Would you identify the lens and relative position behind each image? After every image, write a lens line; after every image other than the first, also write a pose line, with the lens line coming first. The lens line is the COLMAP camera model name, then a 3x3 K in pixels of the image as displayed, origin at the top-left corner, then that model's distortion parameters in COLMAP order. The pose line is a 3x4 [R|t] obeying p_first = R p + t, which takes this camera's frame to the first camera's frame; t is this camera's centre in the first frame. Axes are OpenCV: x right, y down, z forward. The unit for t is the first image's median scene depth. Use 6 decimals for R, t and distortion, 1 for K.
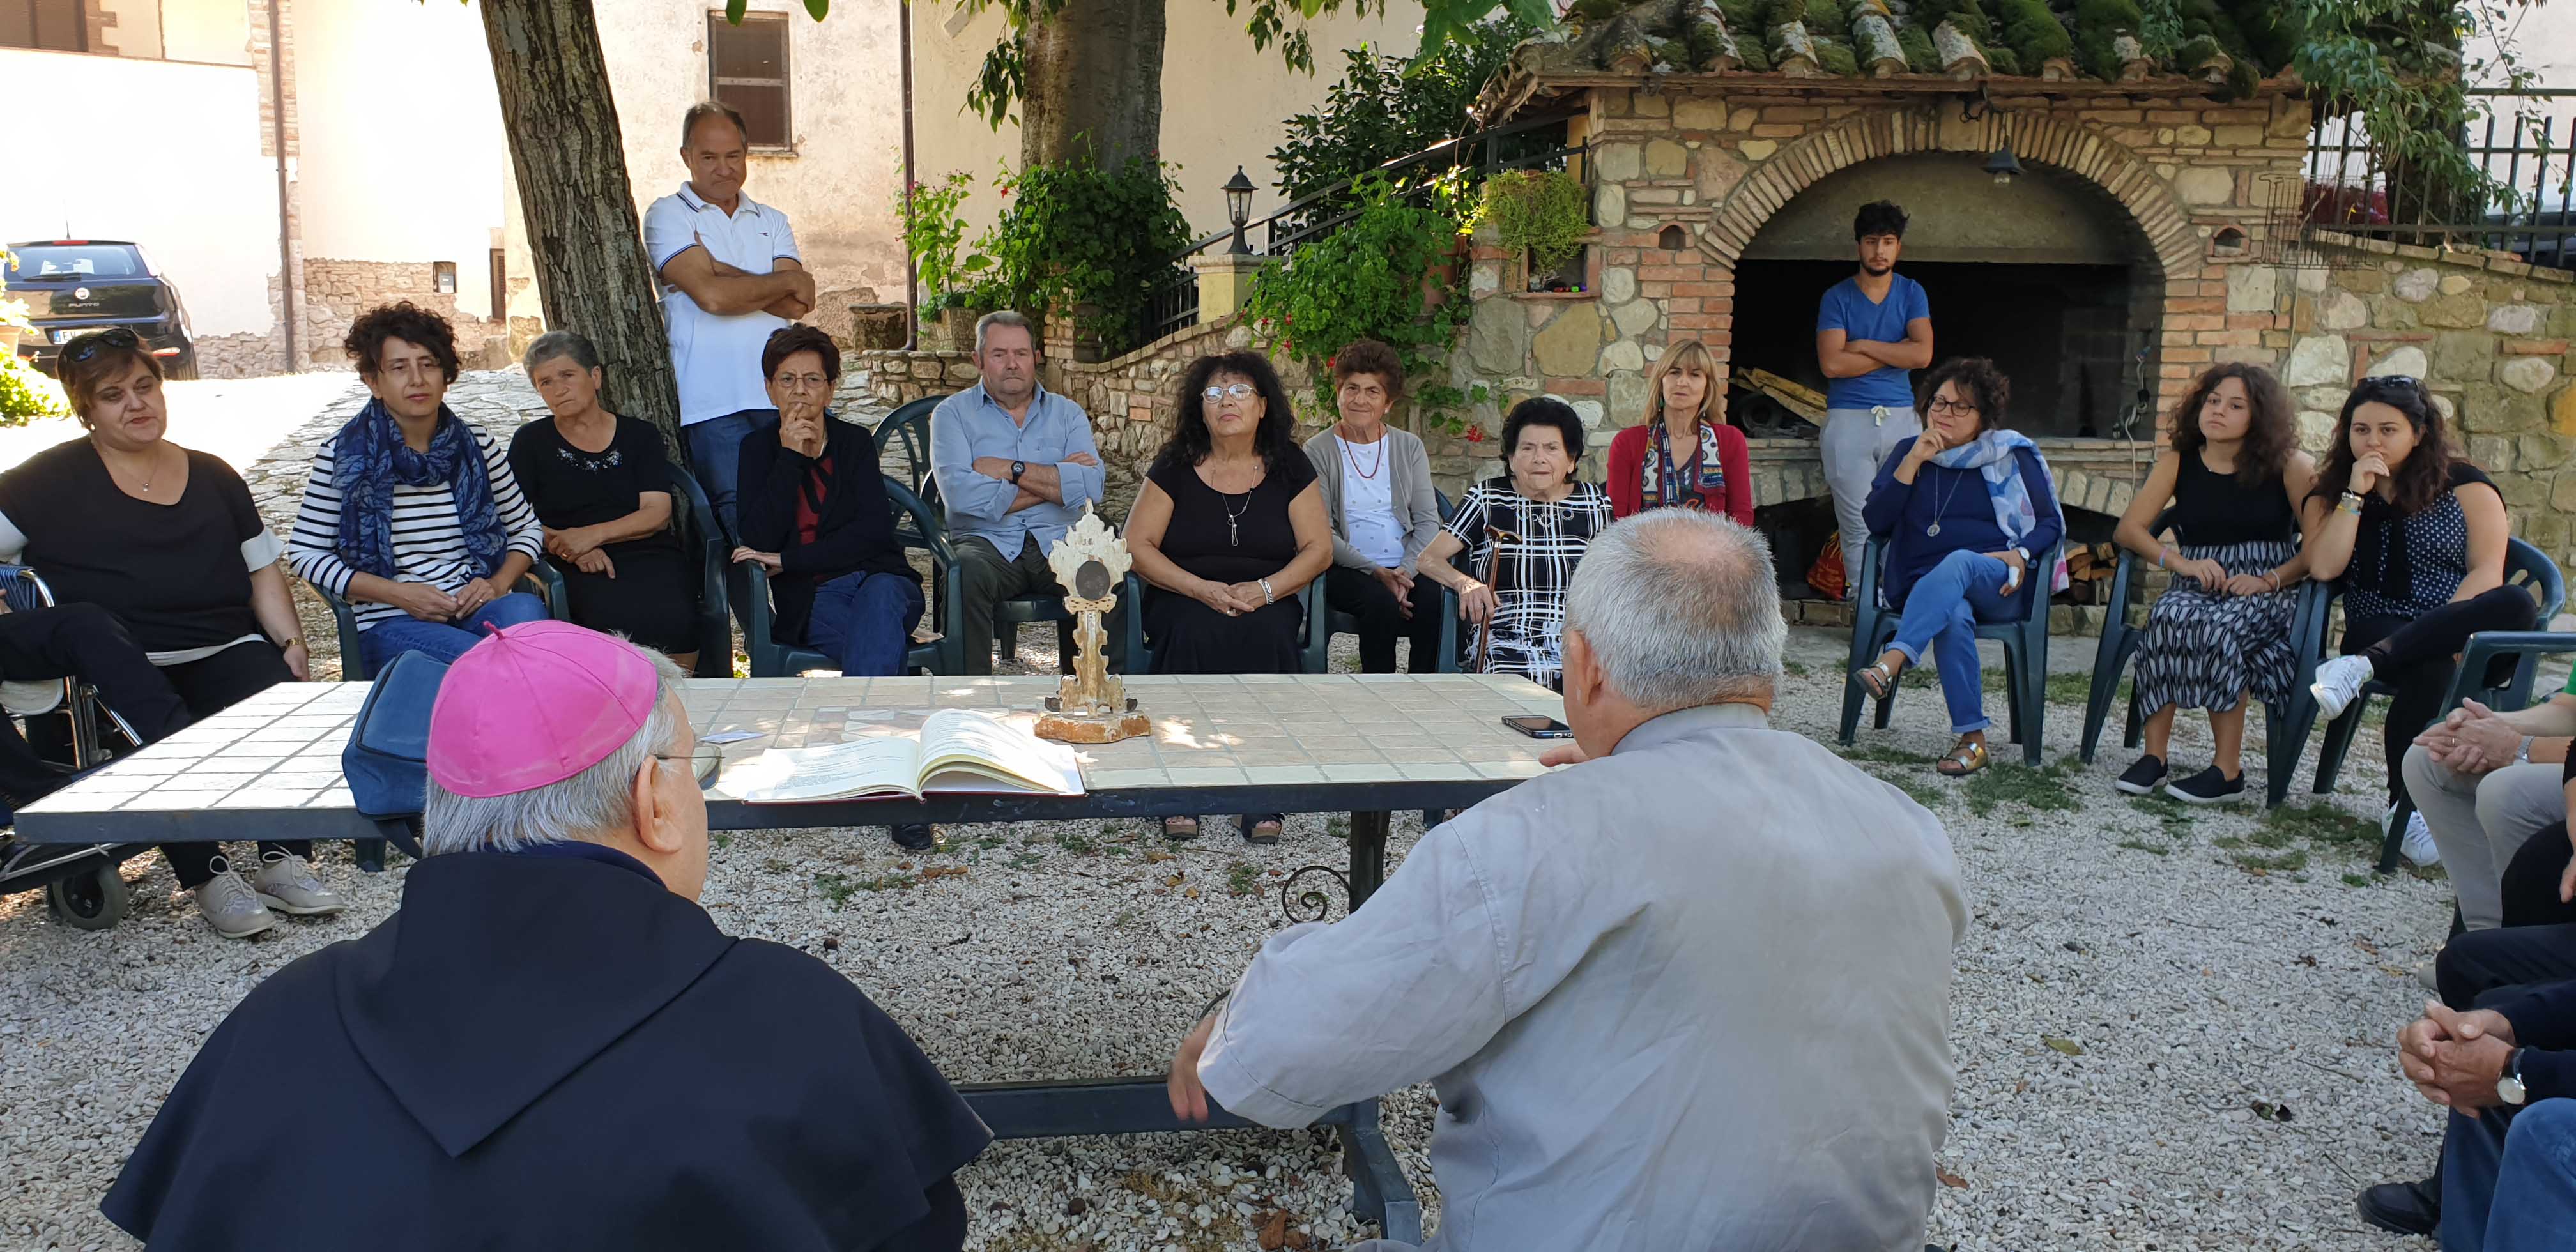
lens RADIAL K [[2048.9, 0, 1285.6], [0, 2048.9, 629.9], [0, 0, 1]] dist [0.049752, -0.049329]
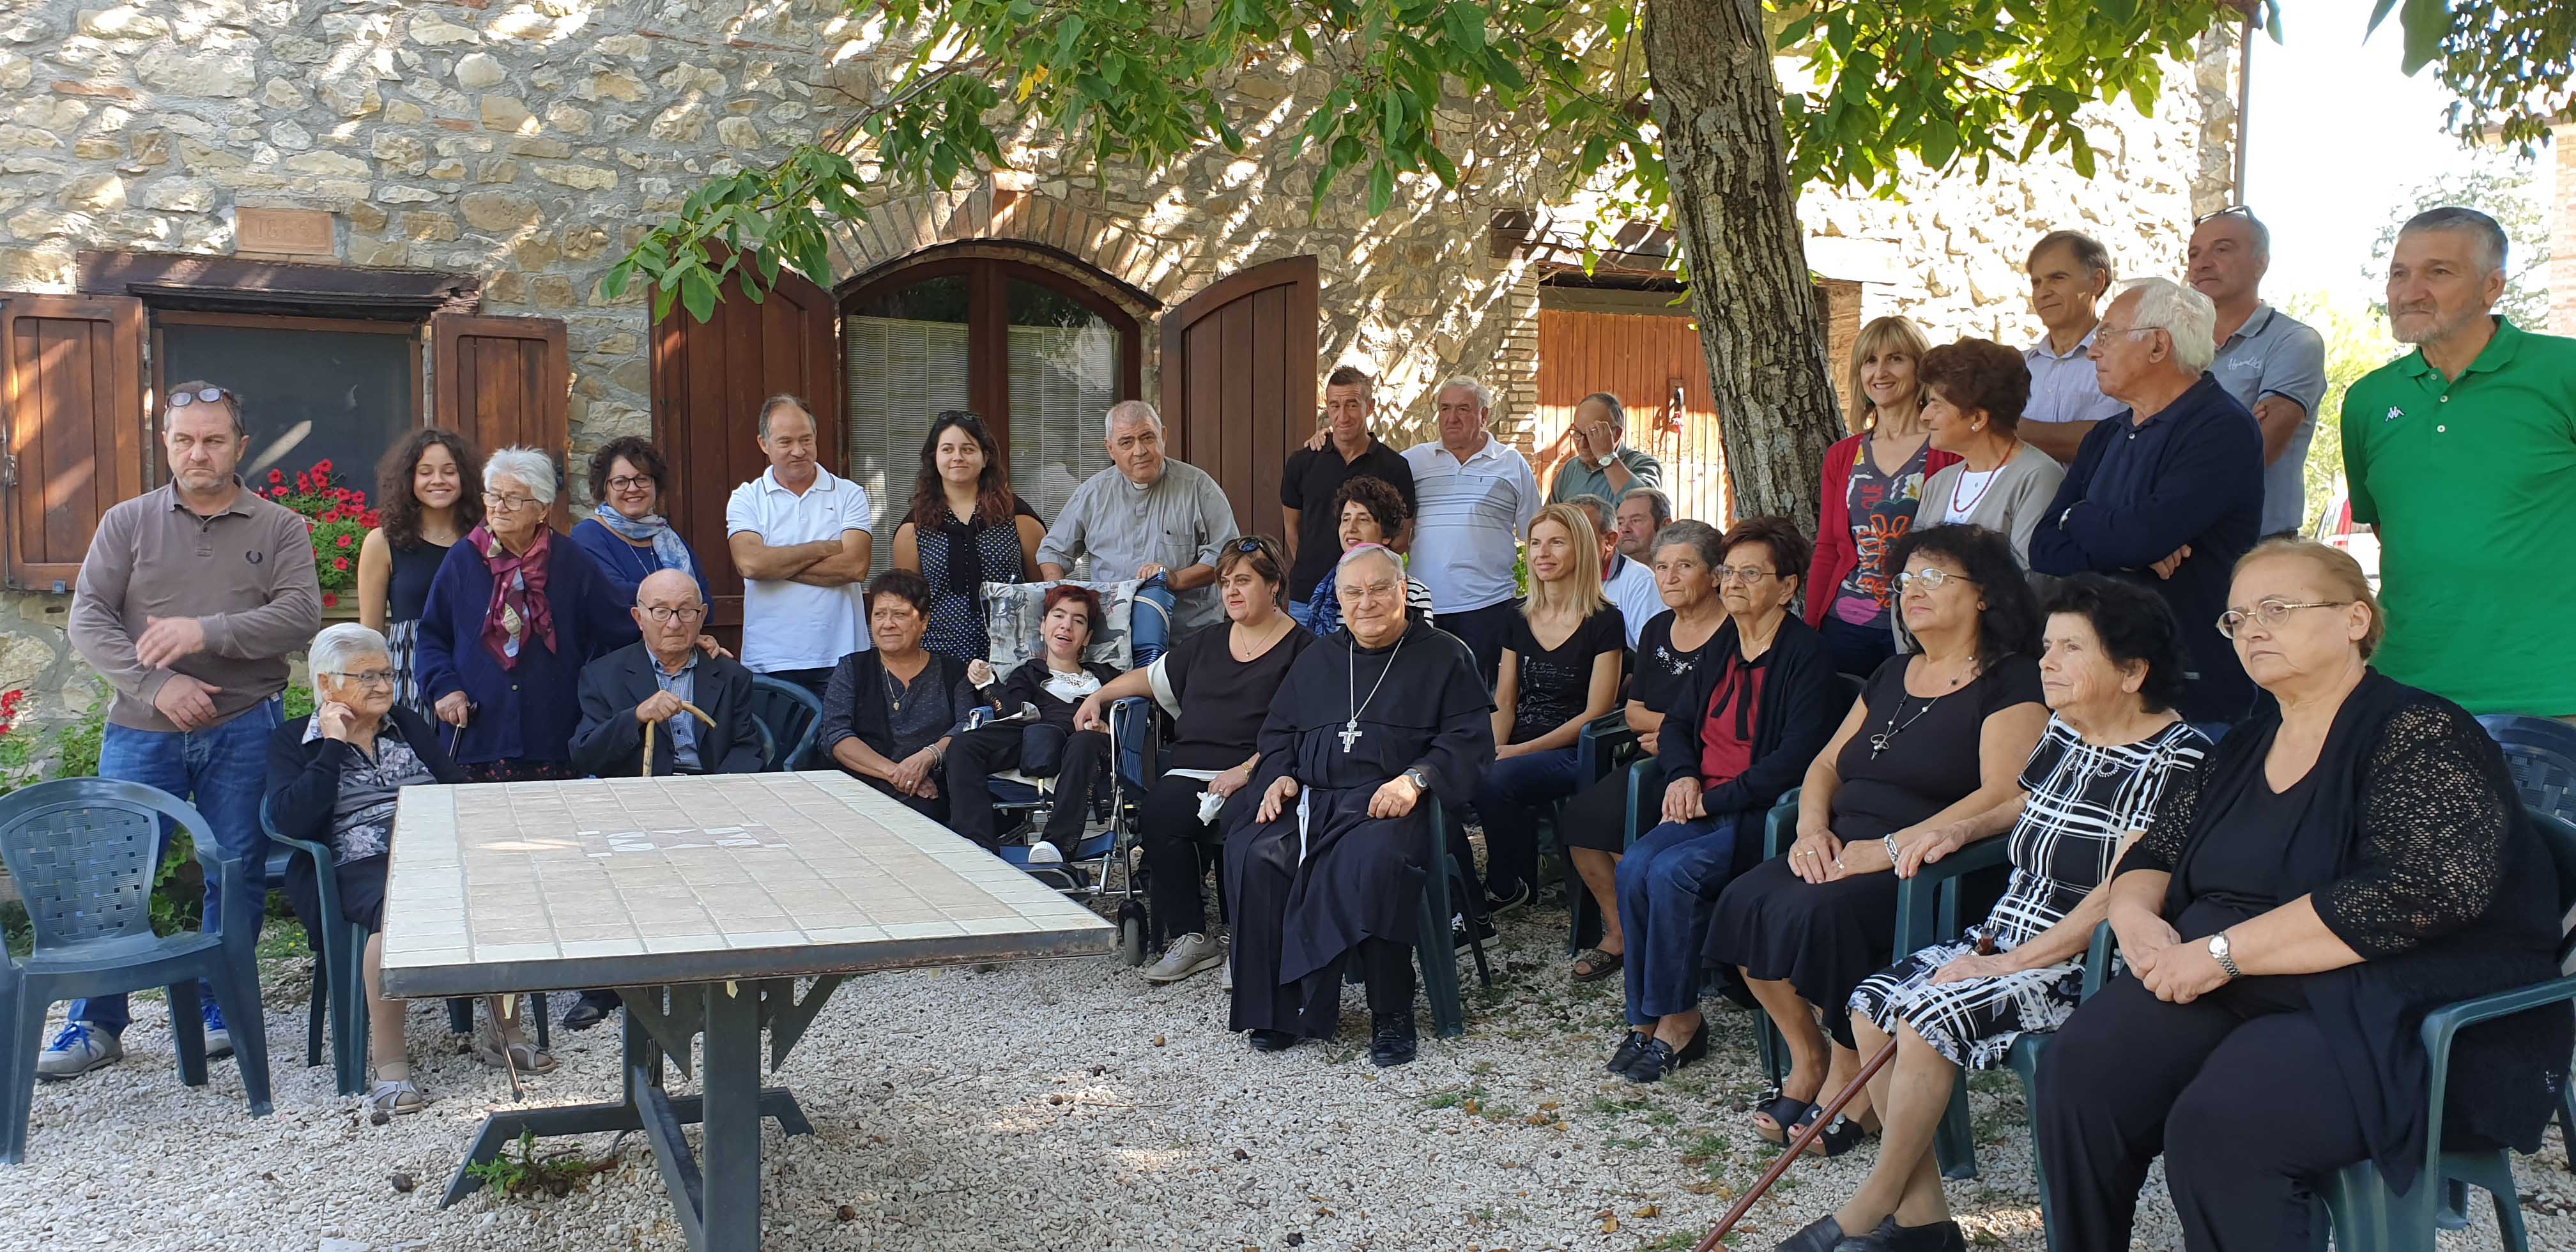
lens RADIAL K [[2048.9, 0, 1224.8], [0, 2048.9, 641.0], [0, 0, 1]] dist [0.049752, -0.049329]
pose [[0.220895, 0.028862, -0.974871, 0.376284], [-0.132222, 0.991220, -0.000614, -0.038812], [0.966293, 0.129035, 0.222771, 0.361611]]
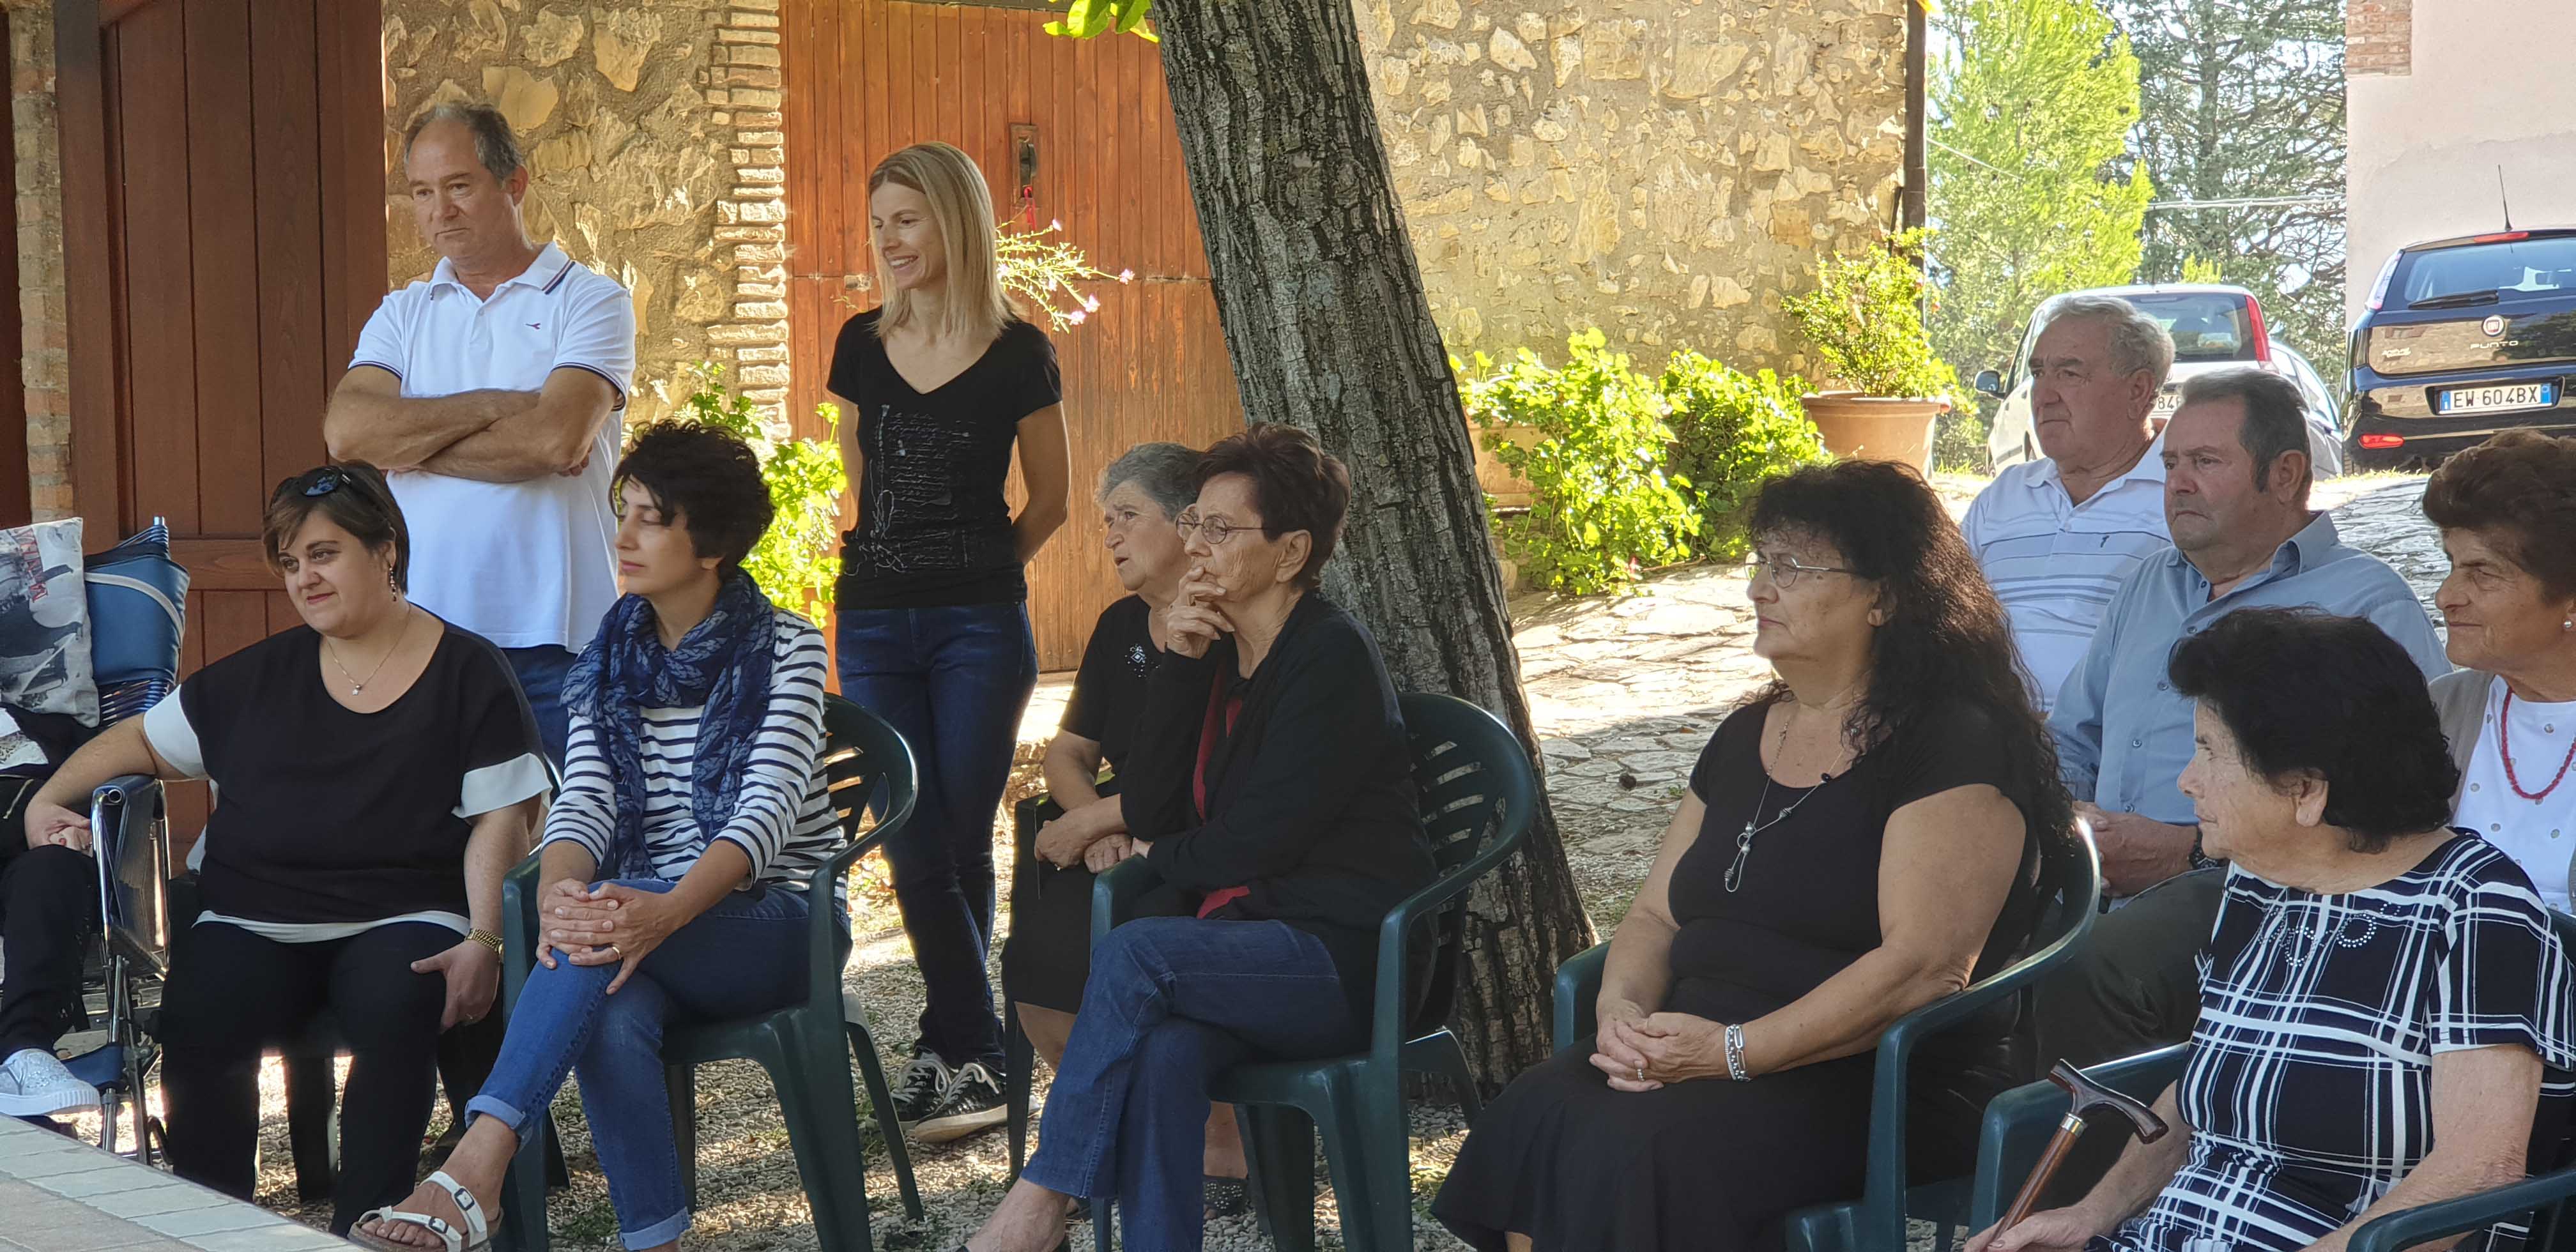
lens RADIAL K [[3904.7, 0, 1264.3], [0, 3904.7, 603.0], [0, 0, 1]] dist [0.235363, 0.000000]
pose [[0.496851, 0.023347, -0.867522, 0.392947], [-0.097061, 0.994861, -0.028816, -0.045997], [0.862391, 0.098520, 0.496564, 0.312986]]
